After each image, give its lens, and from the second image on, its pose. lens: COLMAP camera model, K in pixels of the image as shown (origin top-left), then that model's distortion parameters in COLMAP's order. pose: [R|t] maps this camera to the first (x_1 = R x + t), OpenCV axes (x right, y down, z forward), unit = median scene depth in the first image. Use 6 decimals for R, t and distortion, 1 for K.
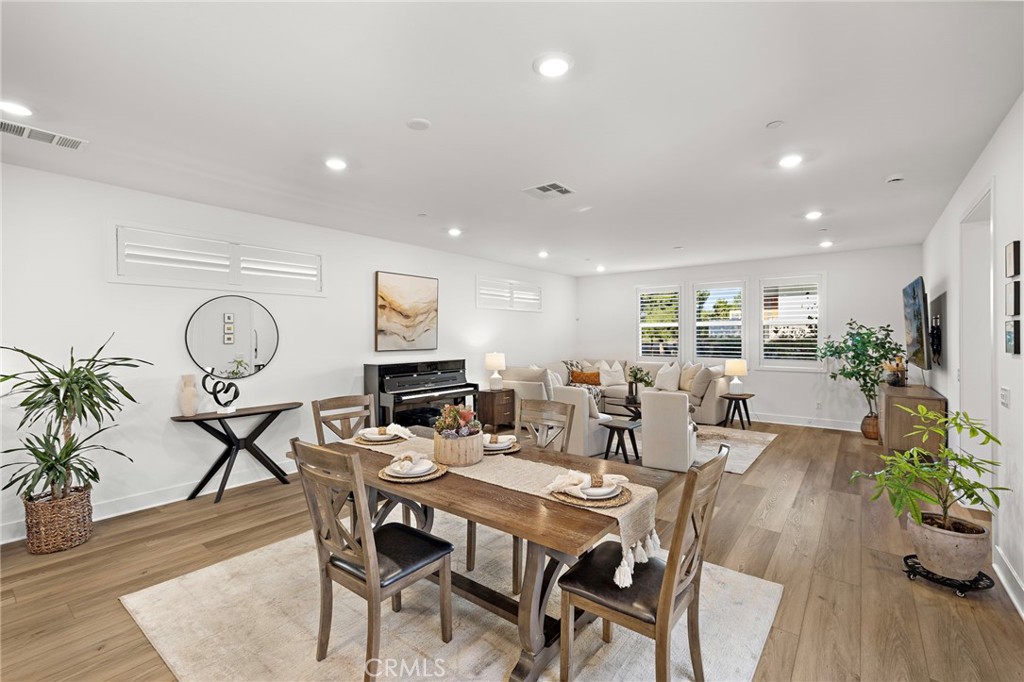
lens RADIAL K [[443.9, 0, 511.2], [0, 443.9, 337.6], [0, 0, 1]] dist [0.000670, 0.000026]
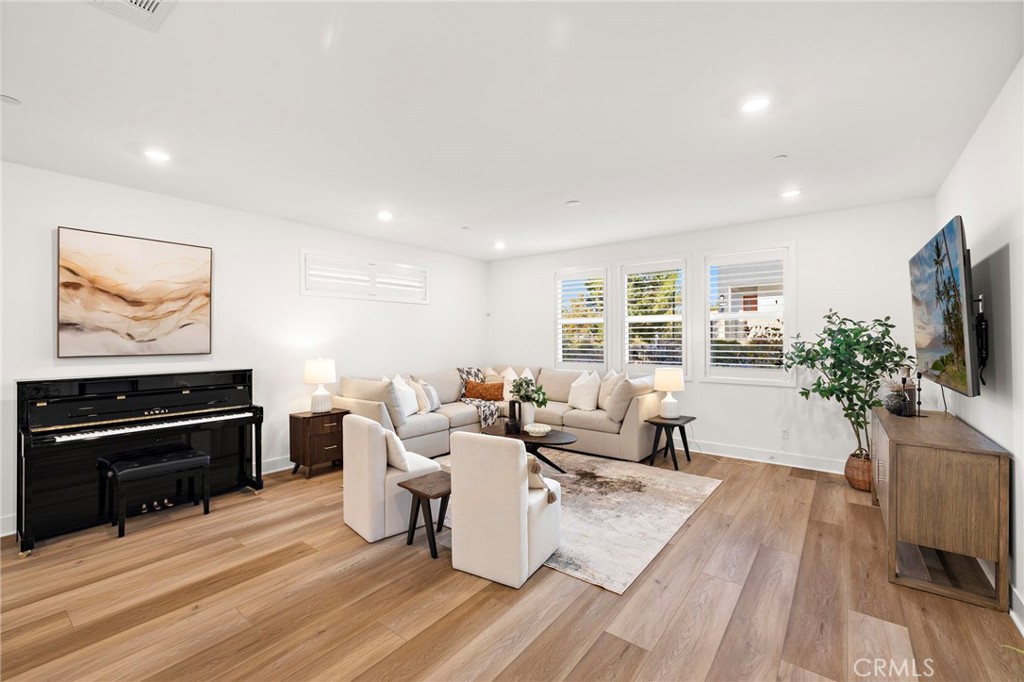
lens RADIAL K [[432.6, 0, 509.9], [0, 432.6, 337.8], [0, 0, 1]] dist [0.000665, -0.000022]
pose [[0.999971, 0.000516, 0.007569, 0.281650], [-0.000486, 0.999992, -0.003961, 0.004575], [-0.007571, 0.003957, 0.999964, 0.356139]]
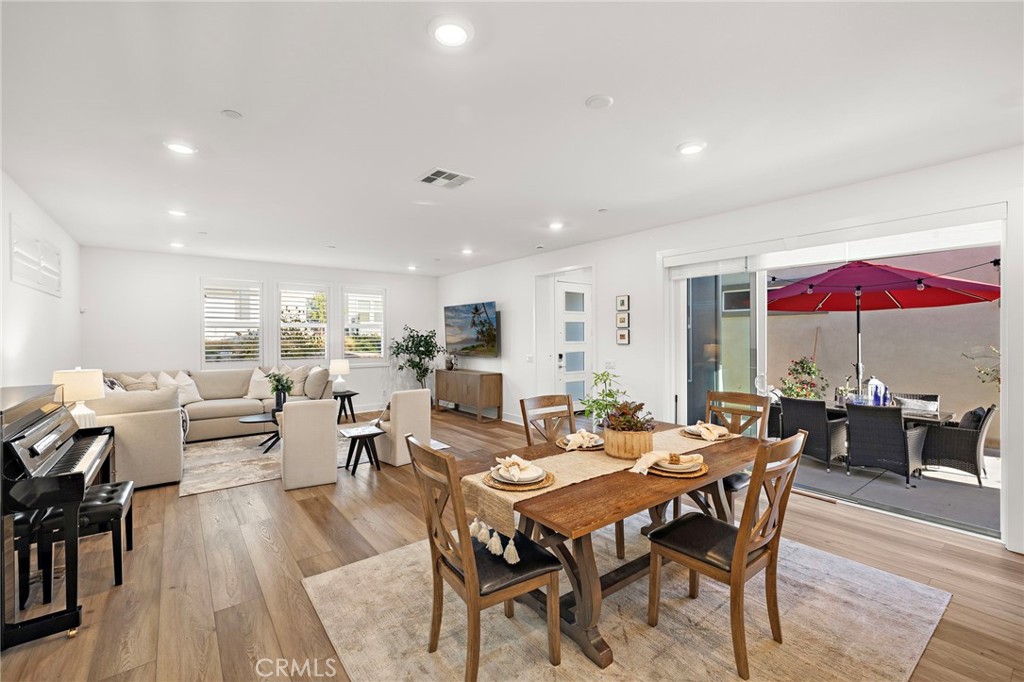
lens RADIAL K [[443.9, 0, 511.2], [0, 443.9, 337.6], [0, 0, 1]] dist [0.000670, 0.000026]
pose [[0.238979, -0.000297, 0.971025, -0.483319], [0.006495, 0.999978, -0.001292, 0.001667], [-0.971003, 0.006616, 0.238976, 0.395409]]
